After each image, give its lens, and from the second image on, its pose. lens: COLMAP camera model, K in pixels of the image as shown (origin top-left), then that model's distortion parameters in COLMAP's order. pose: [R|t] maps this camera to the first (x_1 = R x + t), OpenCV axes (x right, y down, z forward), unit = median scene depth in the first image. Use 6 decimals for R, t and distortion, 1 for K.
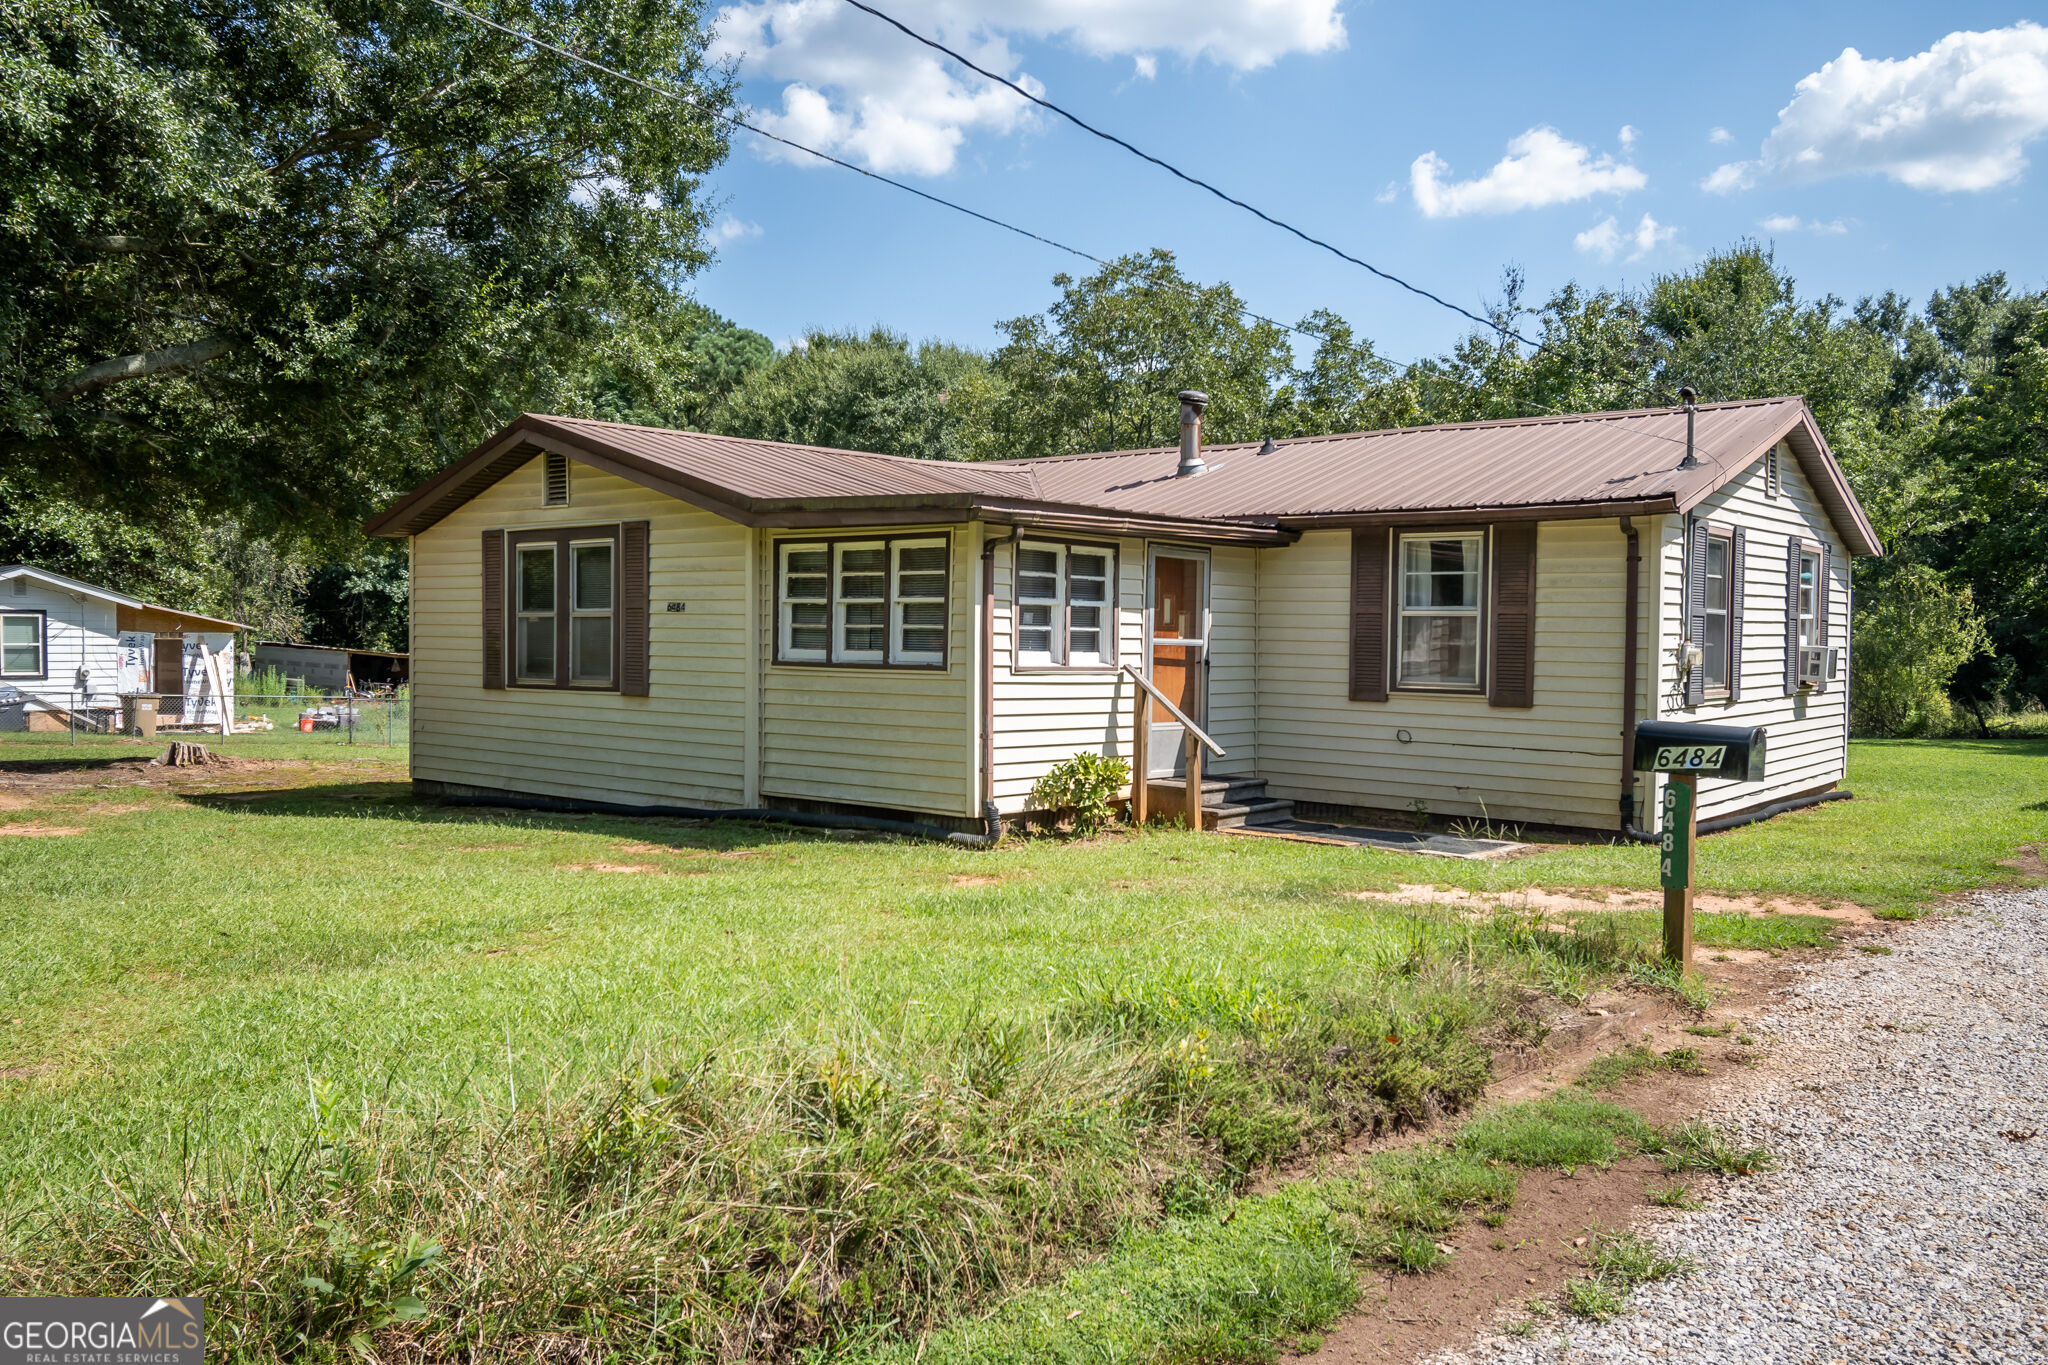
lens RADIAL K [[1603.6, 0, 1028.9], [0, 1603.6, 699.8], [0, 0, 1]] dist [-0.006788, 0.001216]
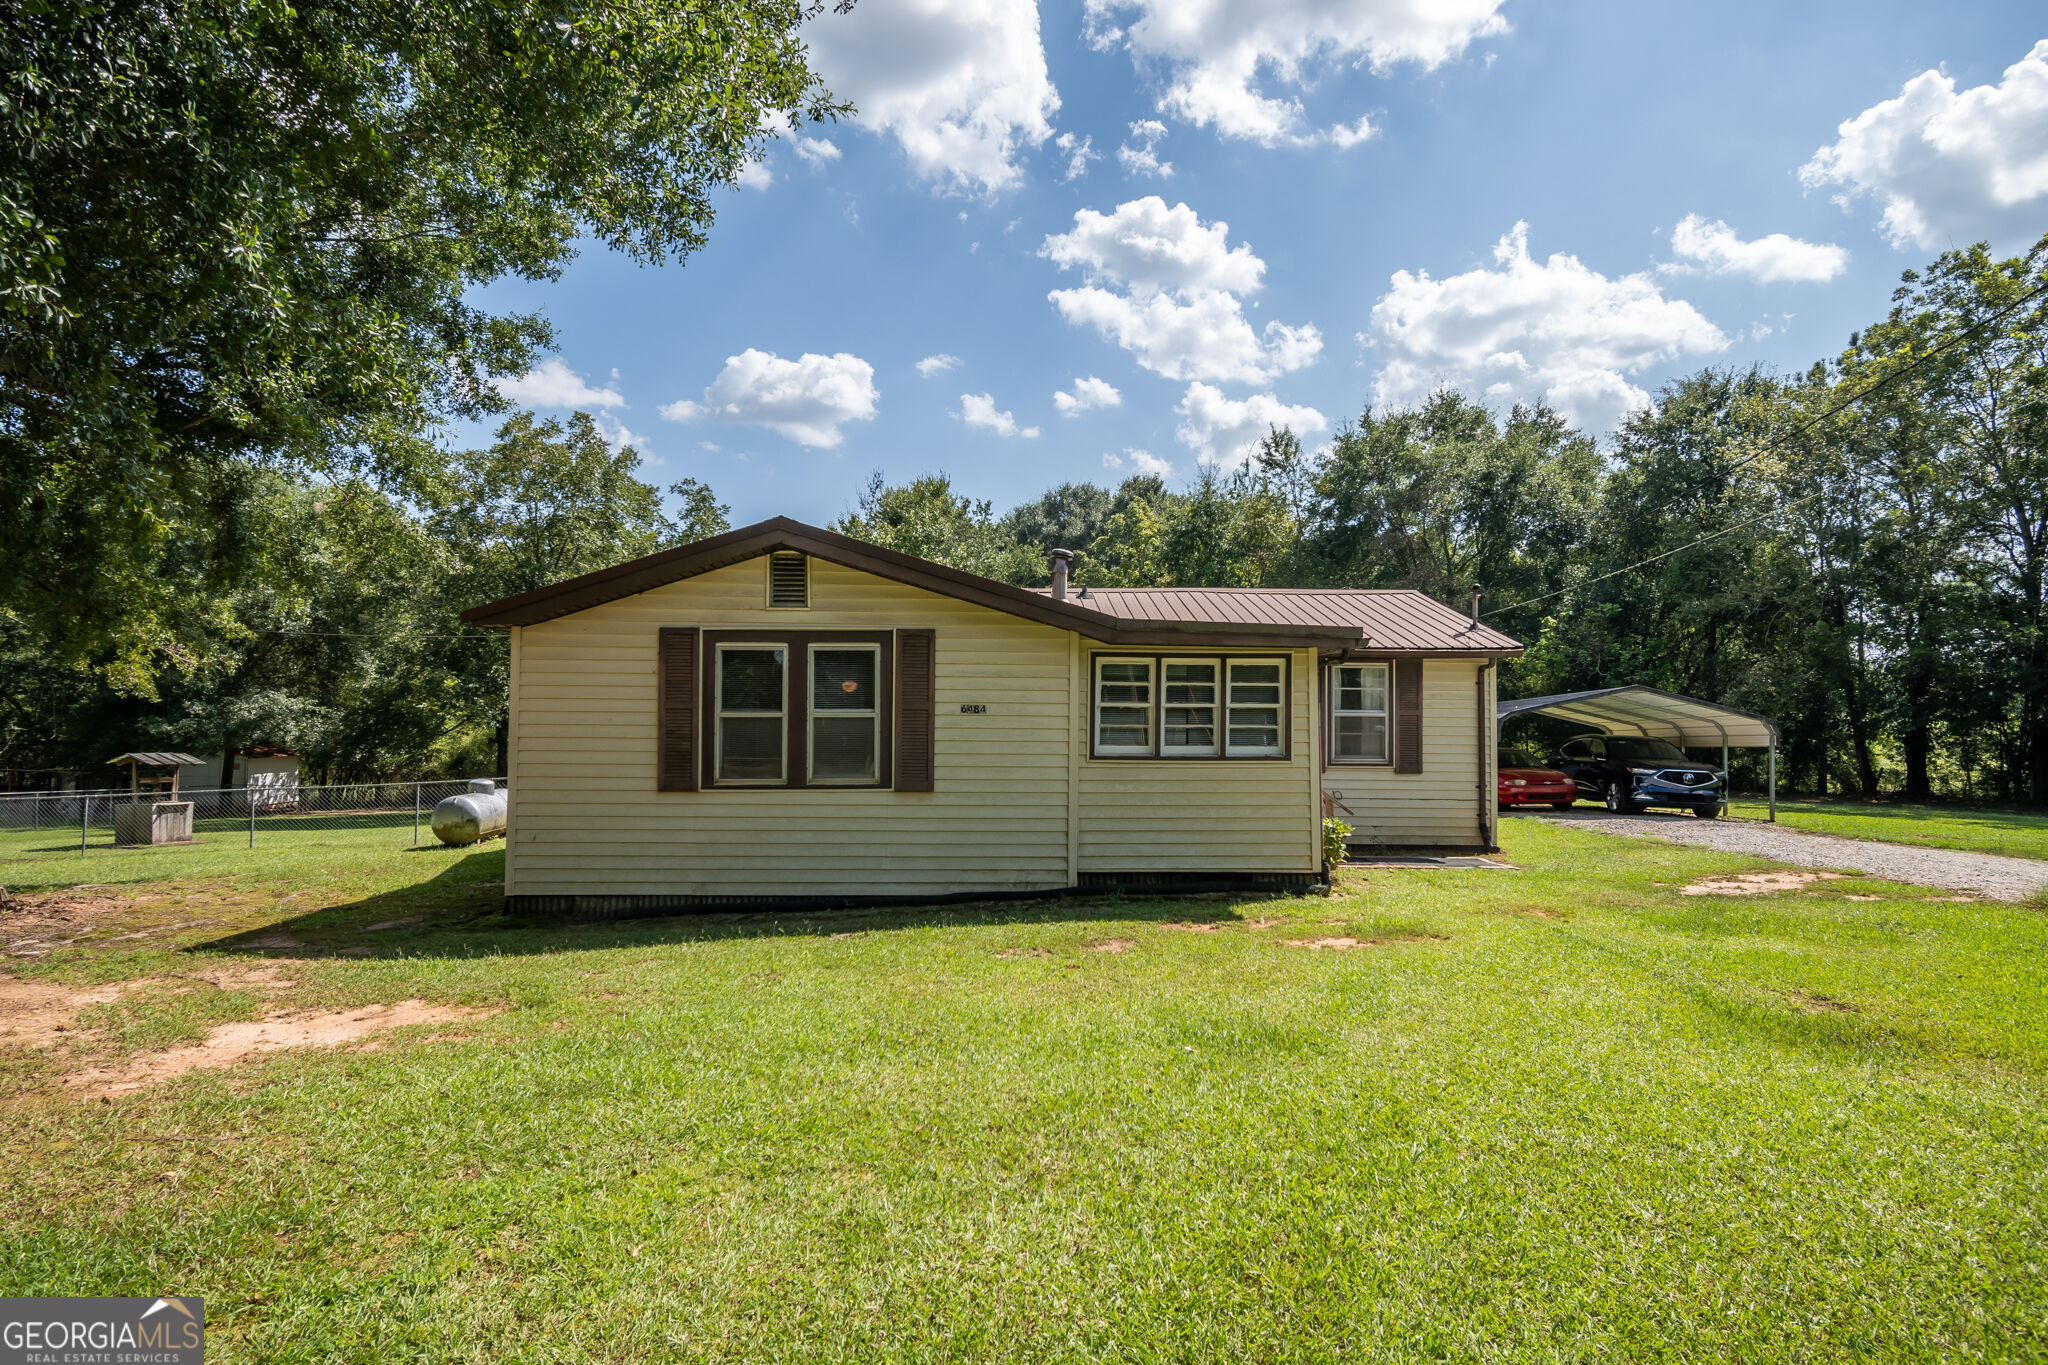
lens RADIAL K [[1145.3, 0, 1035.7], [0, 1145.3, 692.7], [0, 0, 1]] dist [-0.003373, -0.000222]
pose [[0.742116, 0.012324, 0.670158, -0.734641], [0.030798, 0.998148, -0.052461, -0.027108], [-0.669564, 0.059572, 0.740362, 0.395639]]
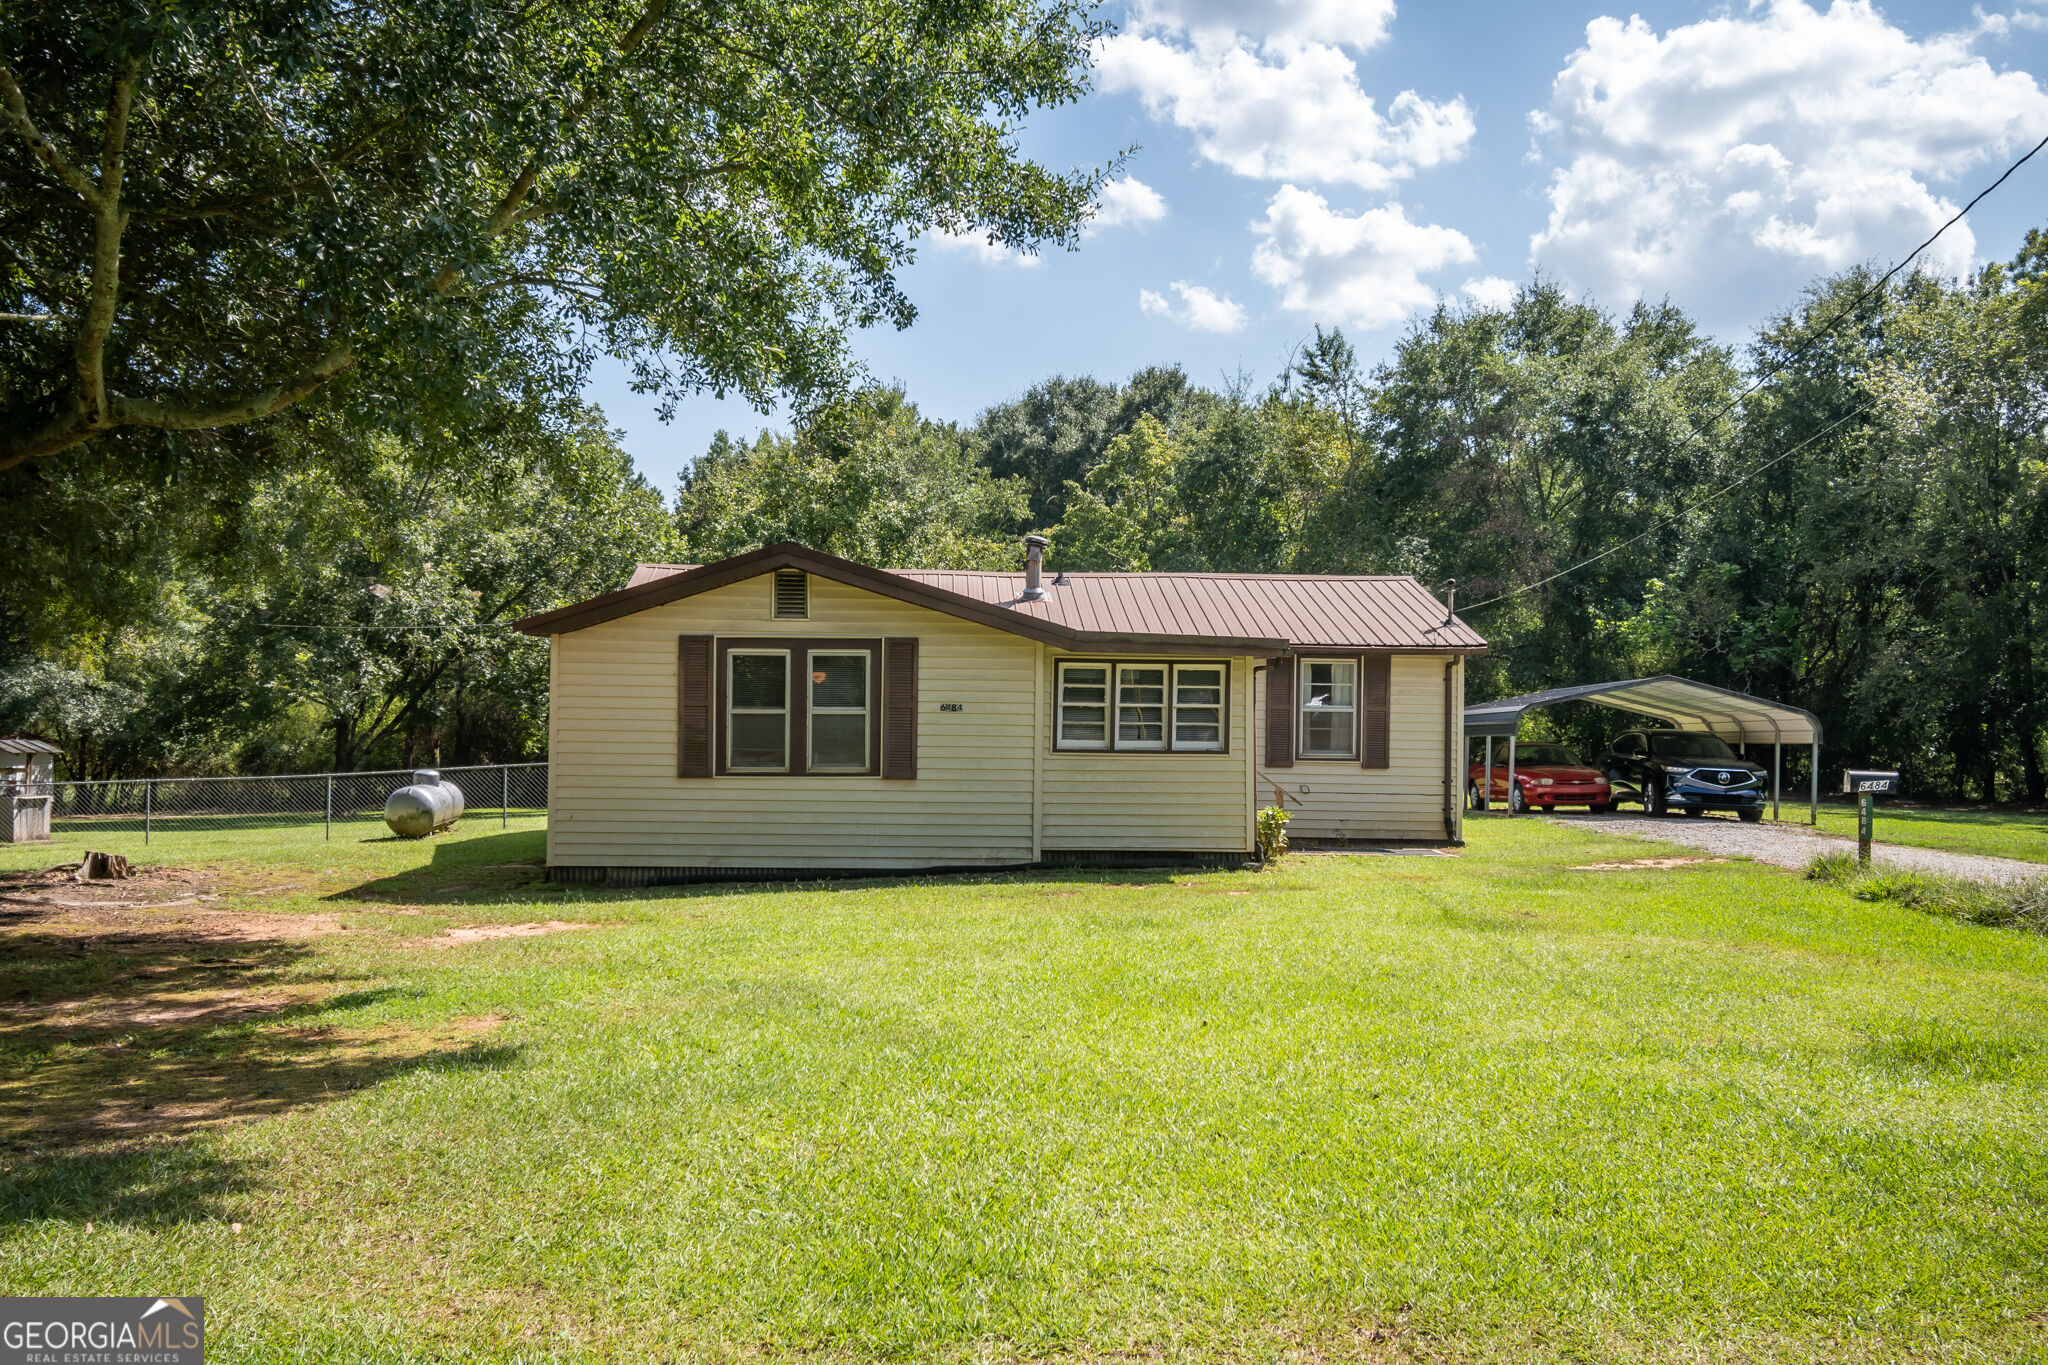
lens RADIAL K [[1712.5, 0, 1024.0], [0, 1712.5, 682.5], [0, 0, 1]] dist [-0.034485, 0.014699]
pose [[0.738888, 0.006304, 0.673799, -1.115678], [0.024928, 0.999016, -0.036683, -0.027320], [-0.673367, 0.043901, 0.738004, -0.038771]]
